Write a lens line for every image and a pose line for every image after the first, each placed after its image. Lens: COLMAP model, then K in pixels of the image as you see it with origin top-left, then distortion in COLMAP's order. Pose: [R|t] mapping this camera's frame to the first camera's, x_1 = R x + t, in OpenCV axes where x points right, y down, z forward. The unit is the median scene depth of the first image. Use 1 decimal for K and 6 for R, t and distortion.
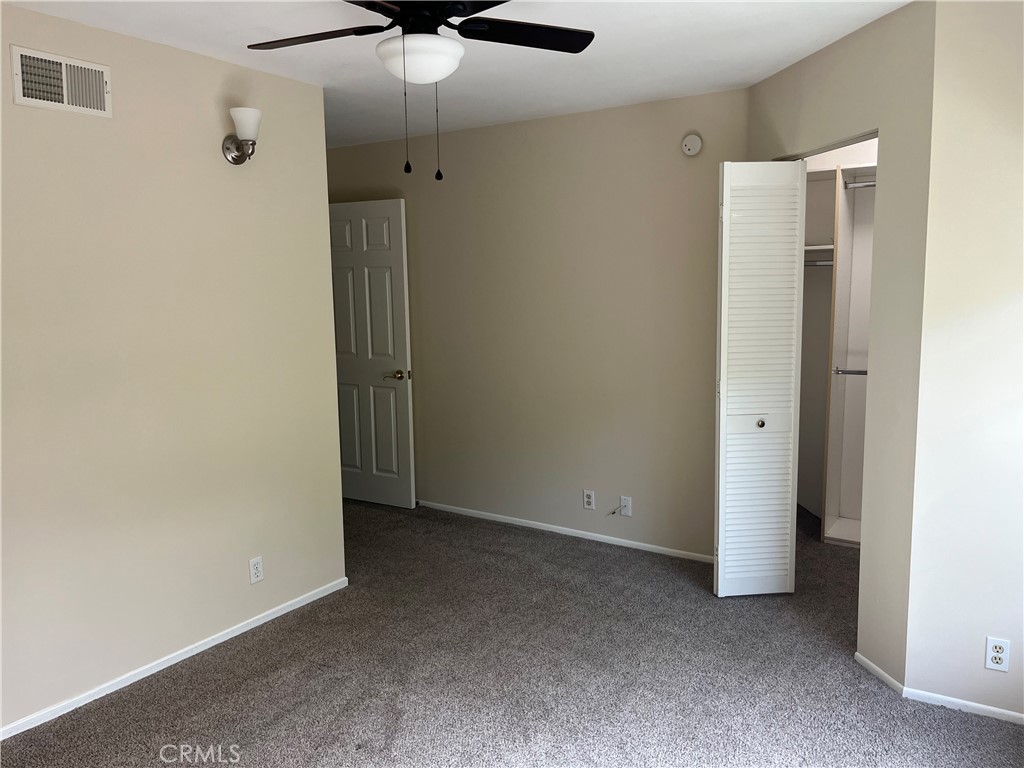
lens RADIAL K [[779.9, 0, 517.5], [0, 779.9, 376.1], [0, 0, 1]] dist [0.059903, -0.091052]
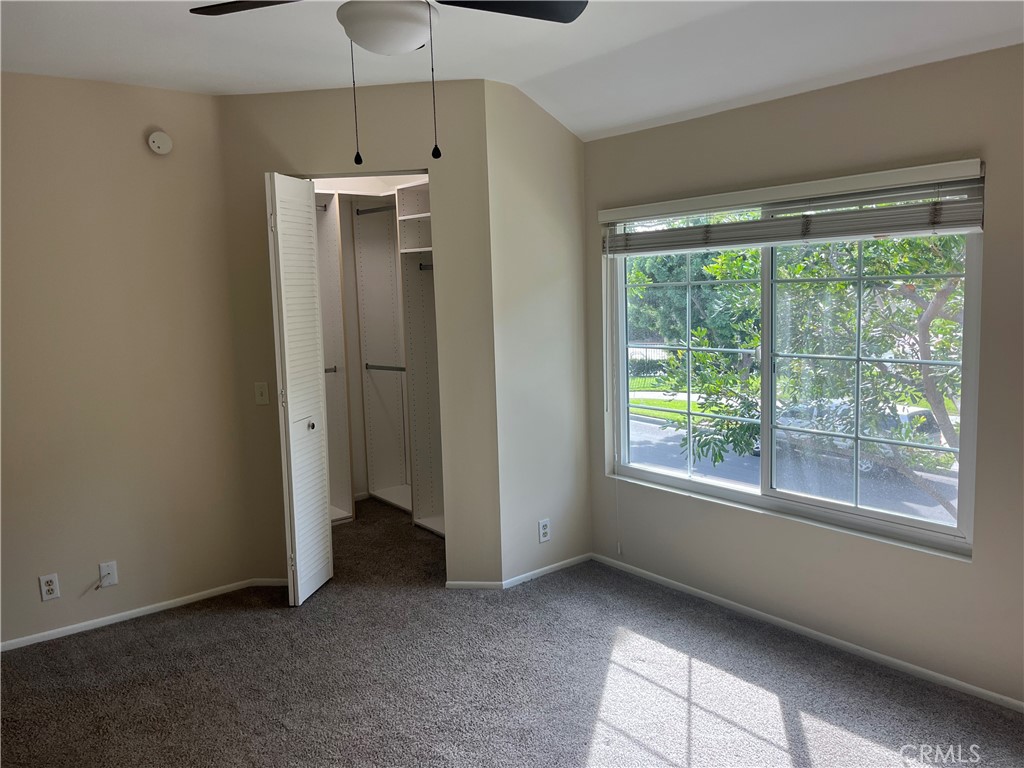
lens RADIAL K [[779.9, 0, 517.5], [0, 779.9, 376.1], [0, 0, 1]] dist [0.059903, -0.091052]
pose [[0.323858, -0.114003, 0.939212, -0.565193], [0.148802, 0.986496, 0.068432, -0.034886], [-0.934331, 0.117595, 0.336449, 0.369549]]
